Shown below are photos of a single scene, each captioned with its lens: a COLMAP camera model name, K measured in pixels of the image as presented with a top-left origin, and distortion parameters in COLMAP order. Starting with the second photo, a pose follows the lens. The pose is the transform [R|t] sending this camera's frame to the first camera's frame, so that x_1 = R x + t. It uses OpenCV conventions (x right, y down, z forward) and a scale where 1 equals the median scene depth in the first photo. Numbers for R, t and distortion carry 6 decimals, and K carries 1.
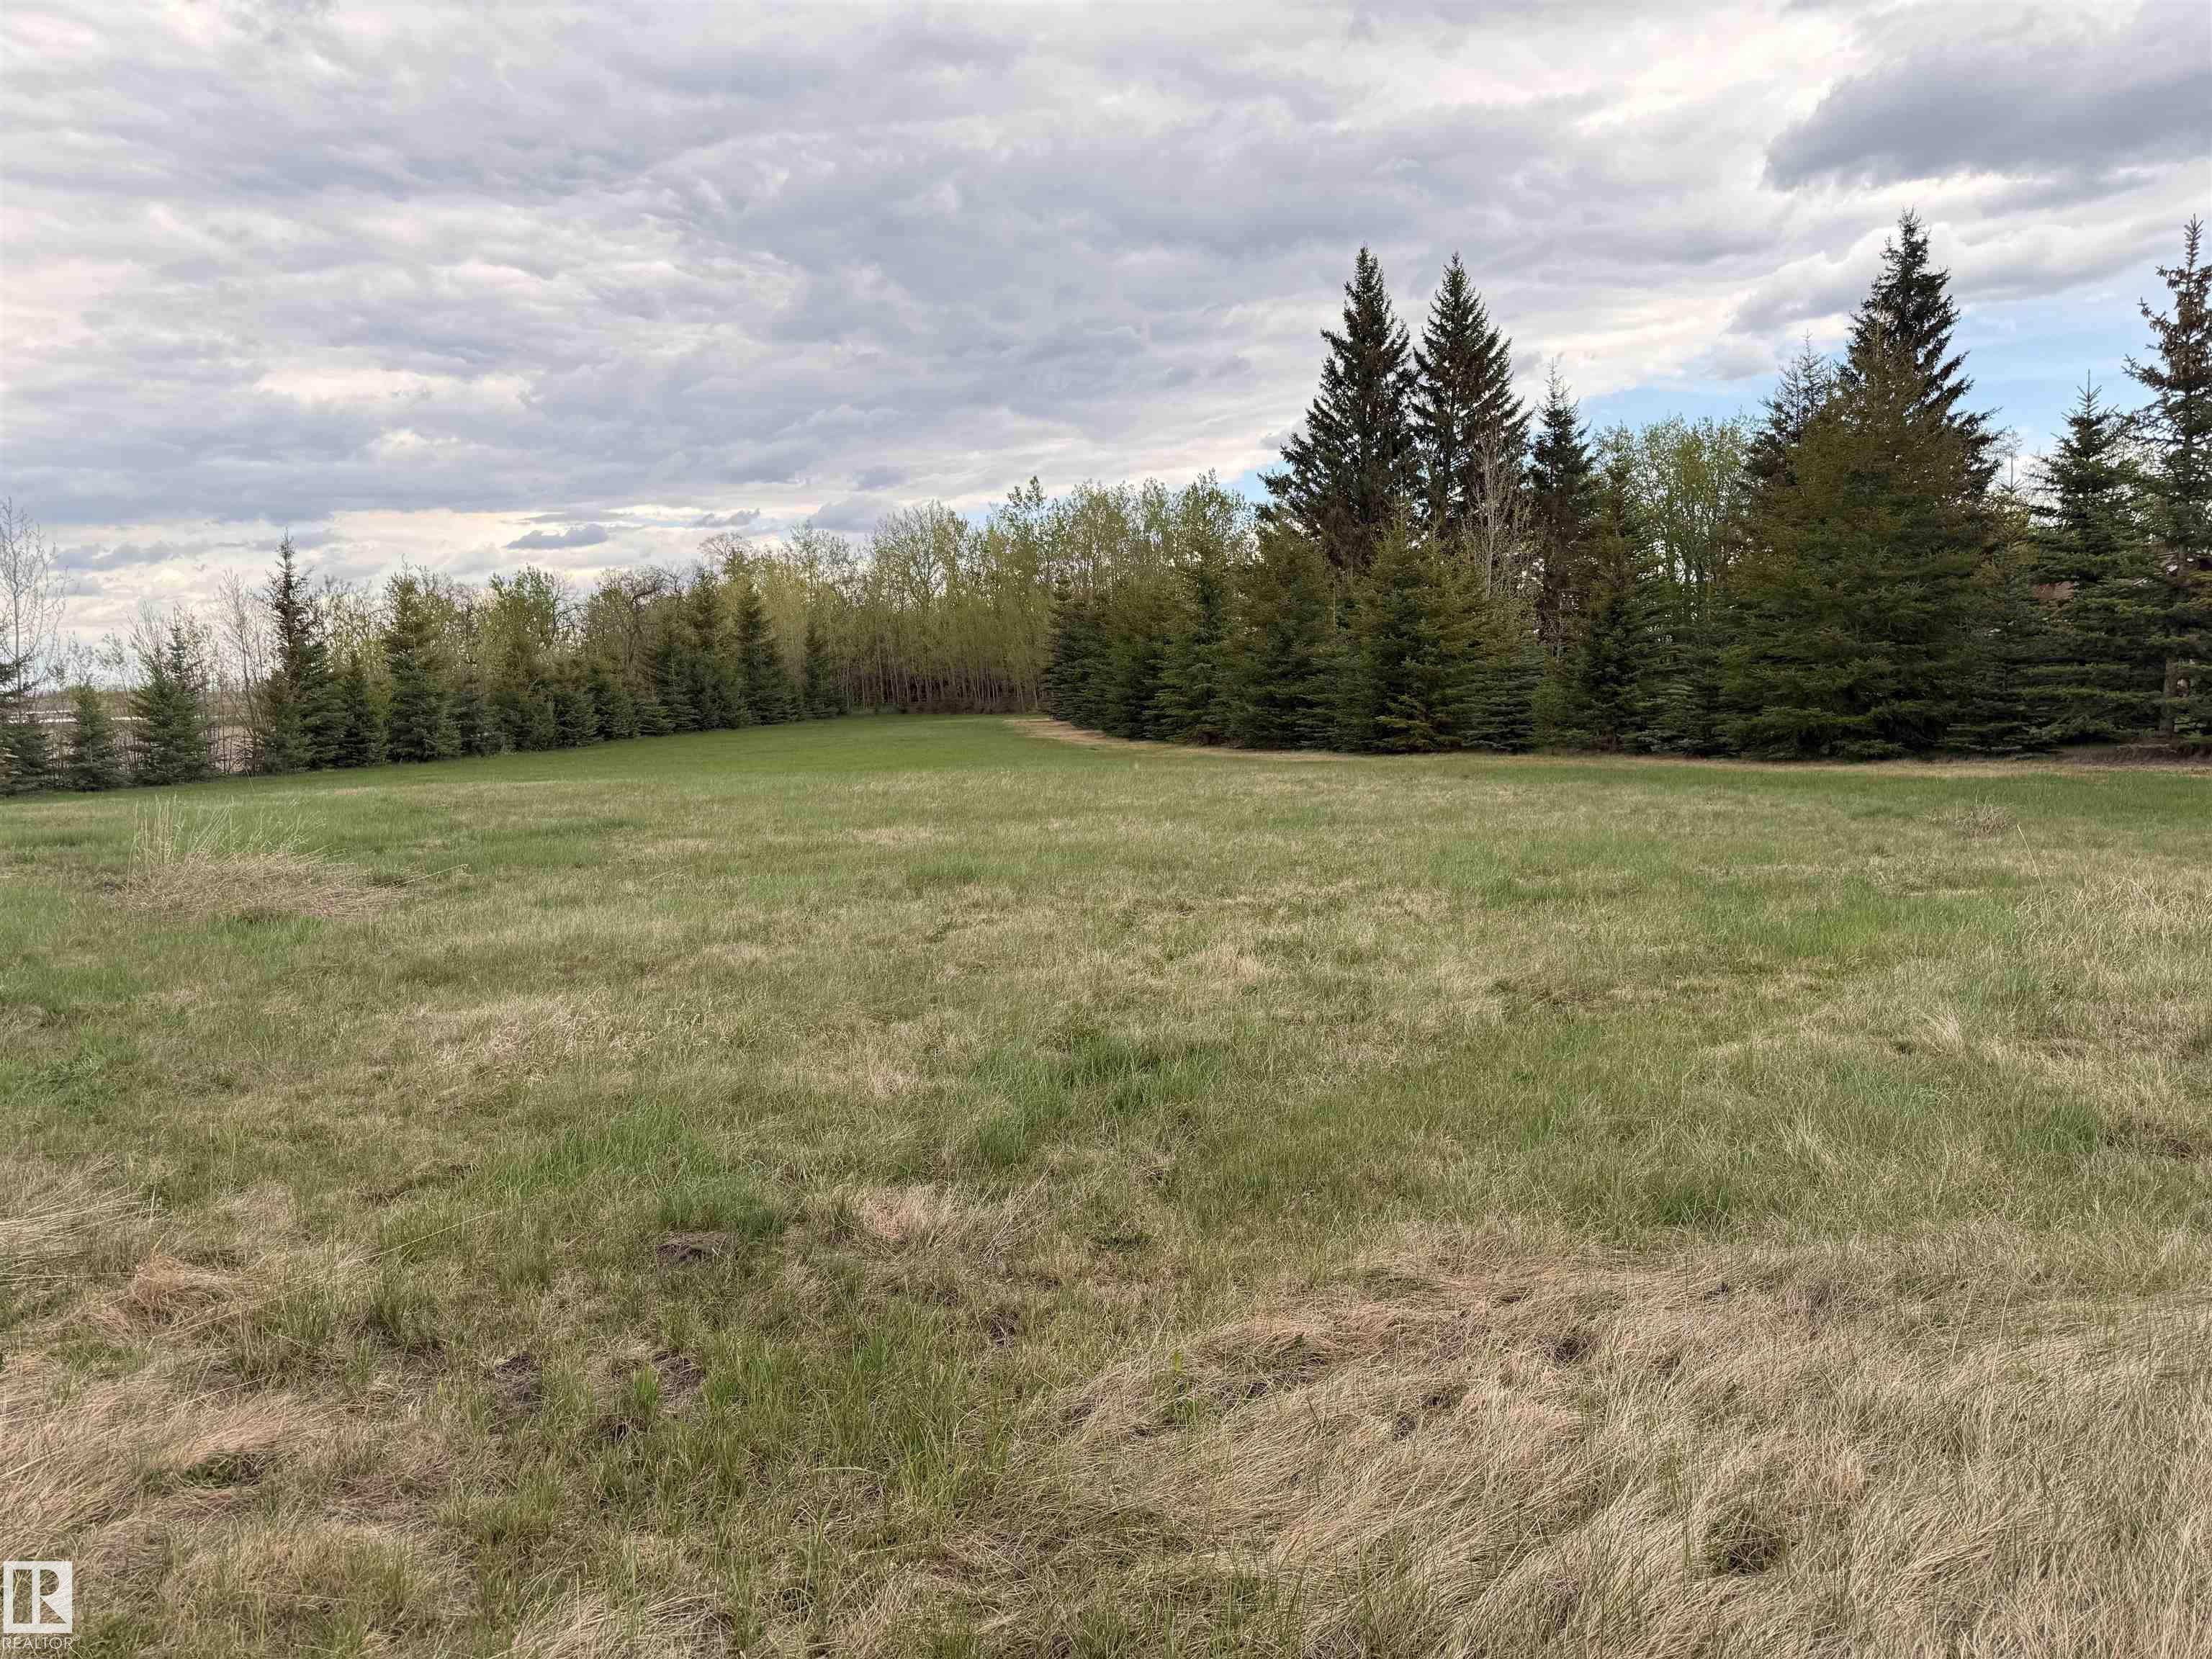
lens RADIAL K [[1542.6, 0, 1115.2], [0, 1542.6, 844.4], [0, 0, 1]] dist [0.000825, -0.009156]
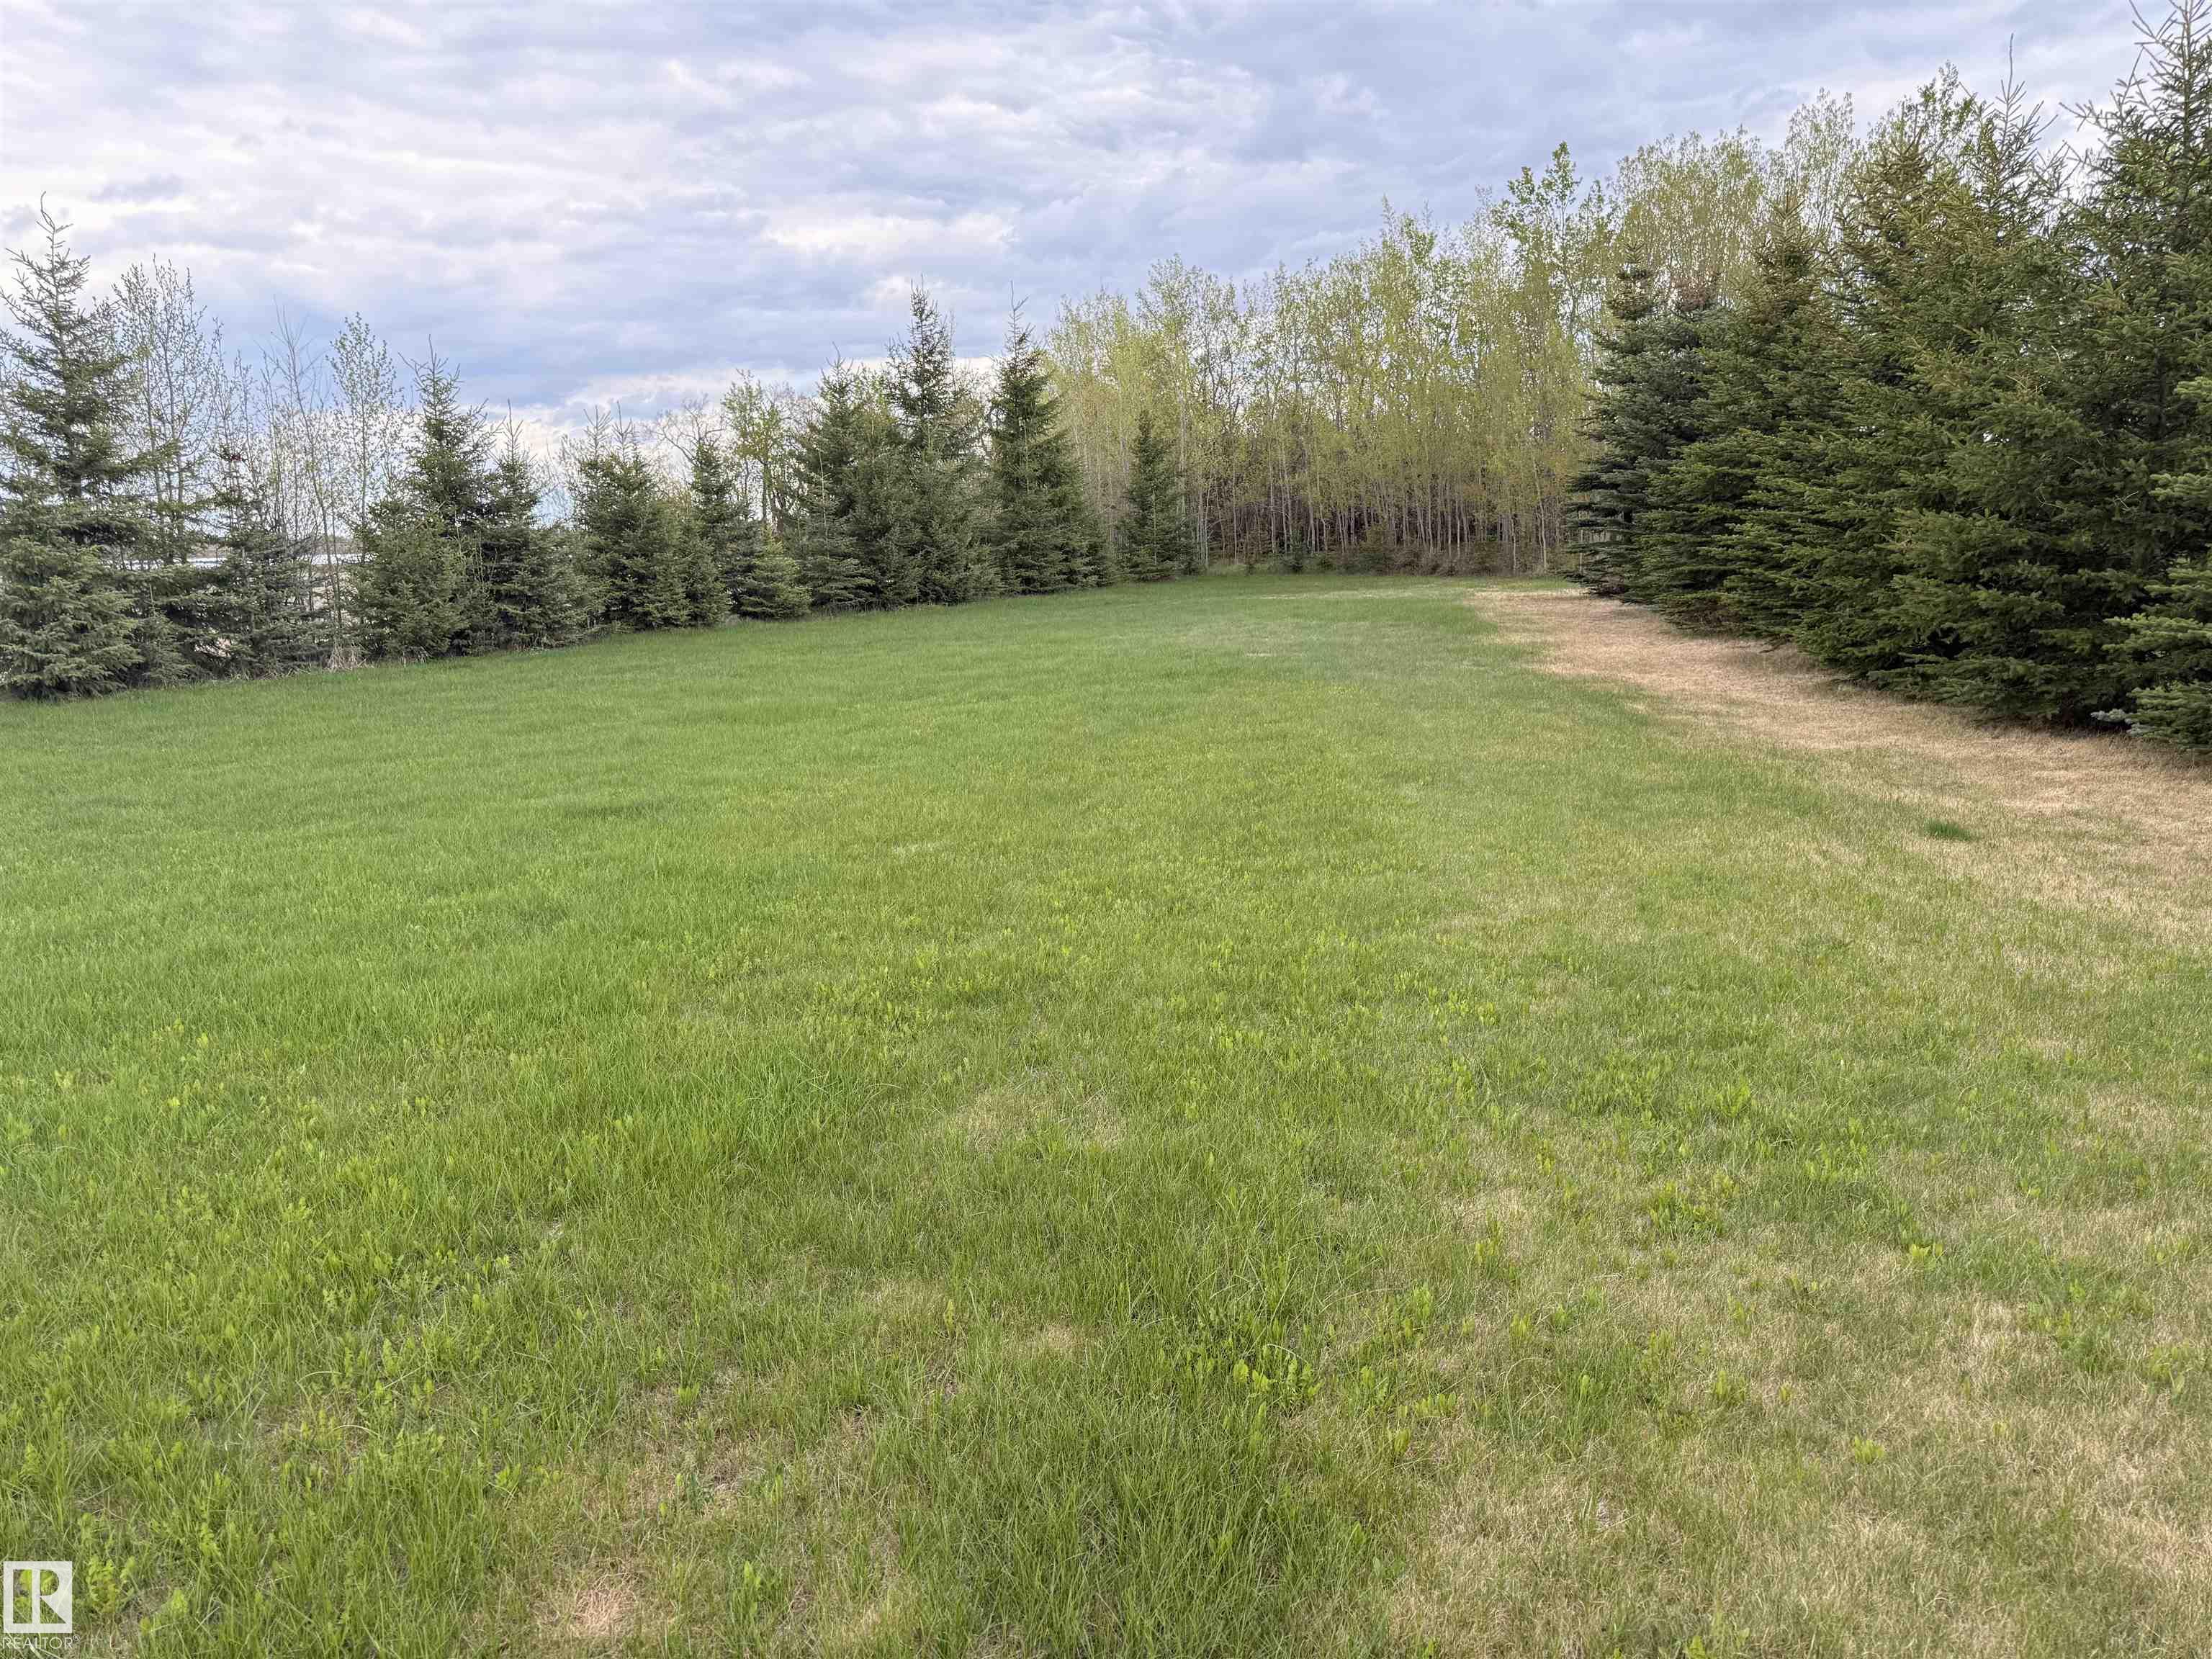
lens RADIAL K [[1519.4, 0, 1184.3], [0, 1519.4, 825.6], [0, 0, 1]] dist [0.148677, -0.236091]
pose [[0.969650, 0.047864, -0.239767, -0.036581], [-0.026298, 0.995379, 0.092353, -0.042419], [0.243080, -0.083245, 0.966428, 0.432484]]
